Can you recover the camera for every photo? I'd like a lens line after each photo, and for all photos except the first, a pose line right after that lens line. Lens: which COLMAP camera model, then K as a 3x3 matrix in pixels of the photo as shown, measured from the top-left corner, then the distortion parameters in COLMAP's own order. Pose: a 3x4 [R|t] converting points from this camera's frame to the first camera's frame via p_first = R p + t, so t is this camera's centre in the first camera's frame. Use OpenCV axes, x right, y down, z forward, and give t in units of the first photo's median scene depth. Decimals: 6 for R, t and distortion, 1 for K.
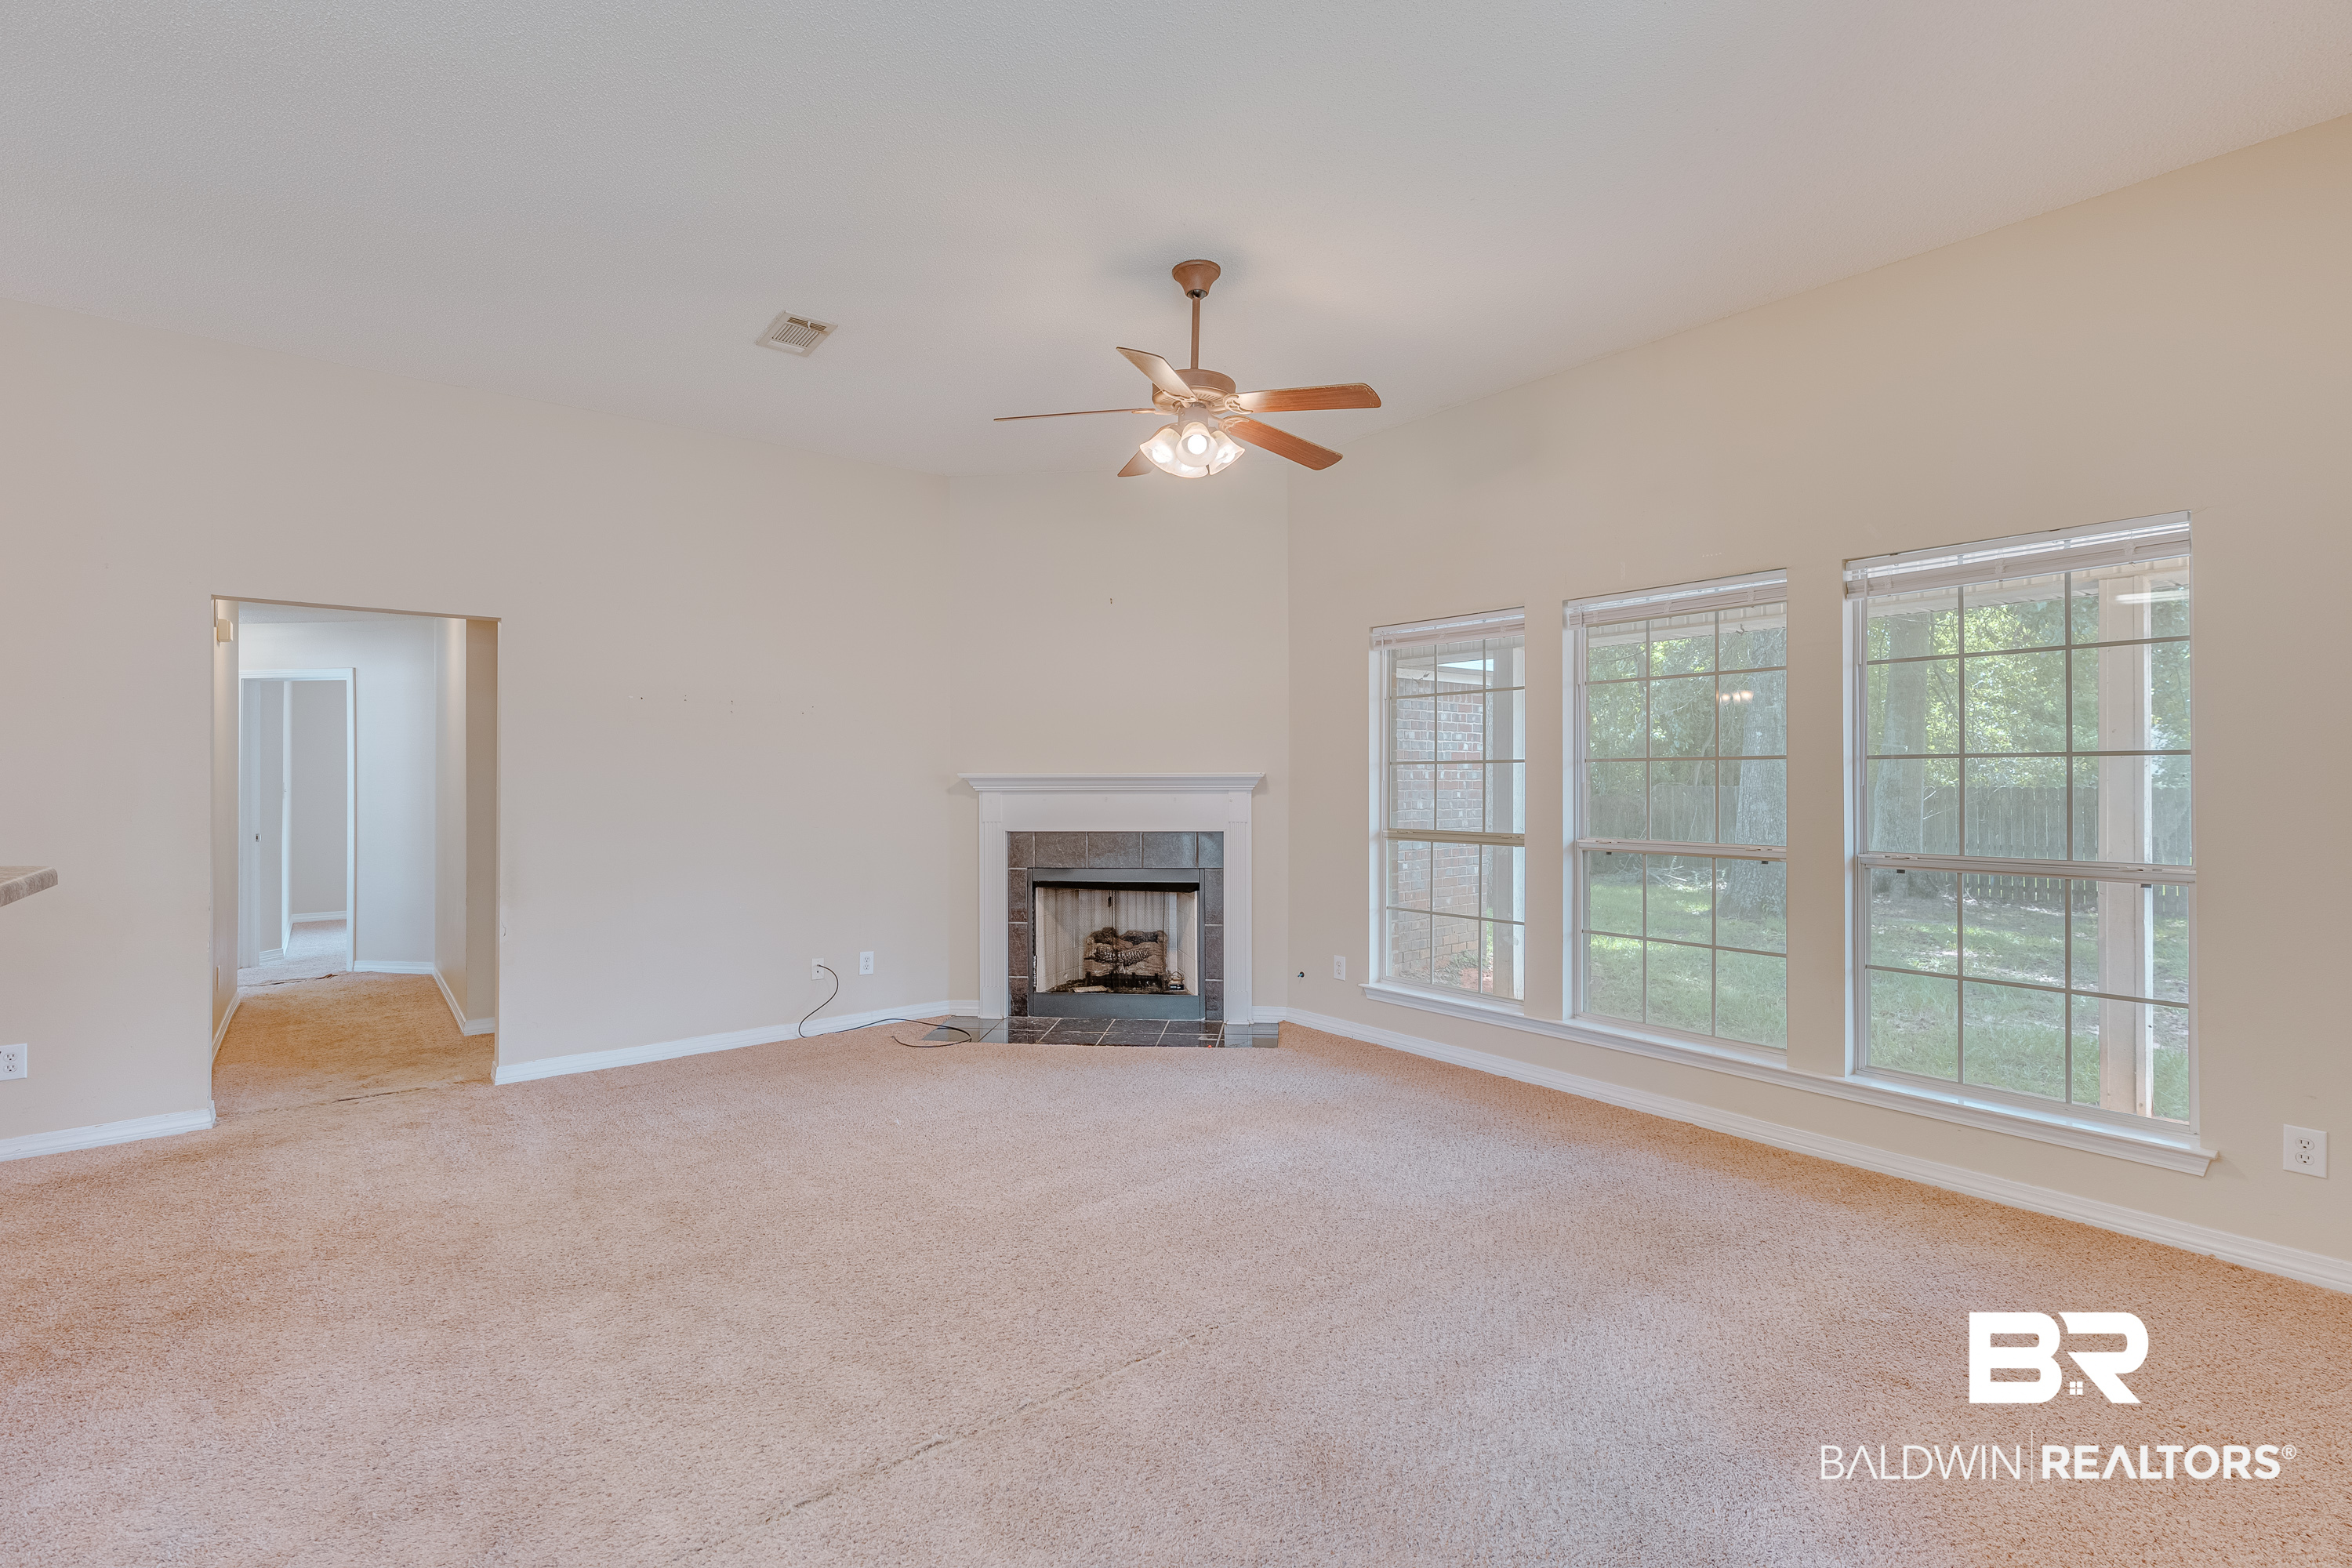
lens RADIAL K [[1044.3, 0, 1176.0], [0, 1044.3, 784.0], [0, 0, 1]] dist [-0.004847, -0.000034]
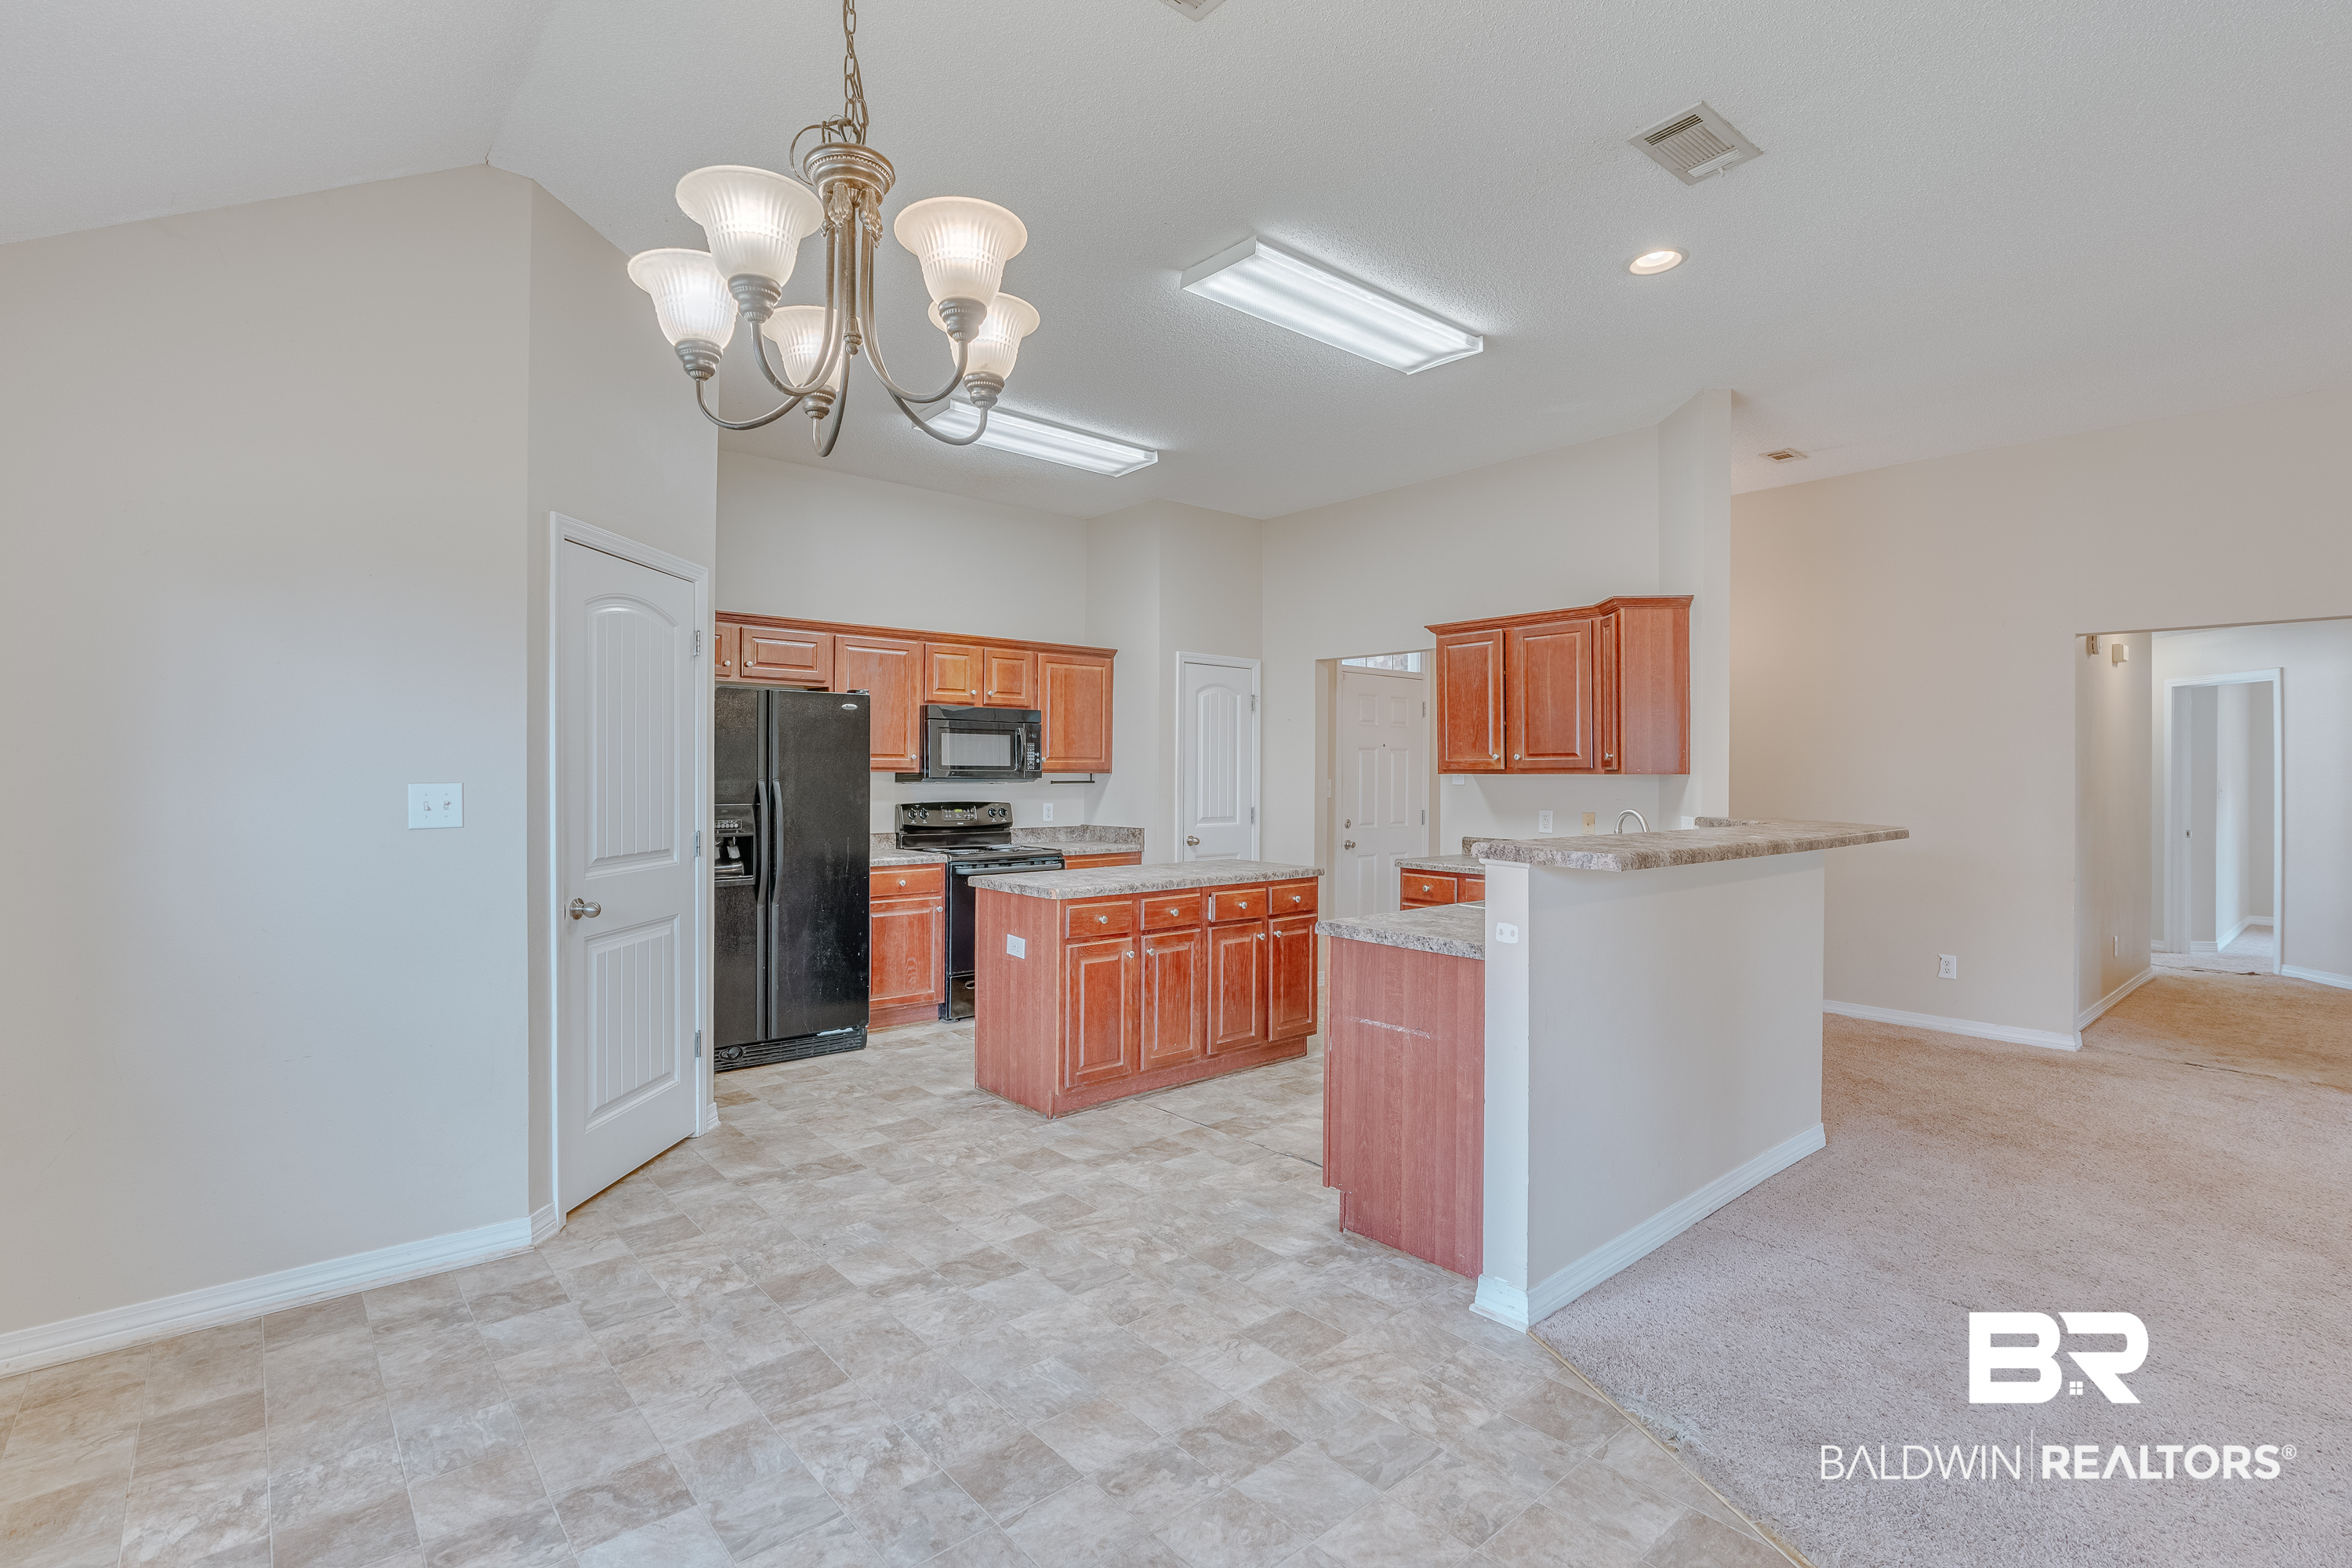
lens RADIAL K [[1061.0, 0, 1176.0], [0, 1061.0, 784.0], [0, 0, 1]] dist [-0.008152, 0.000460]
pose [[0.028058, 0.007622, -0.999577, 0.336895], [-0.008167, 0.999939, 0.007396, 0.000996], [0.999573, 0.007956, 0.028119, -0.145955]]
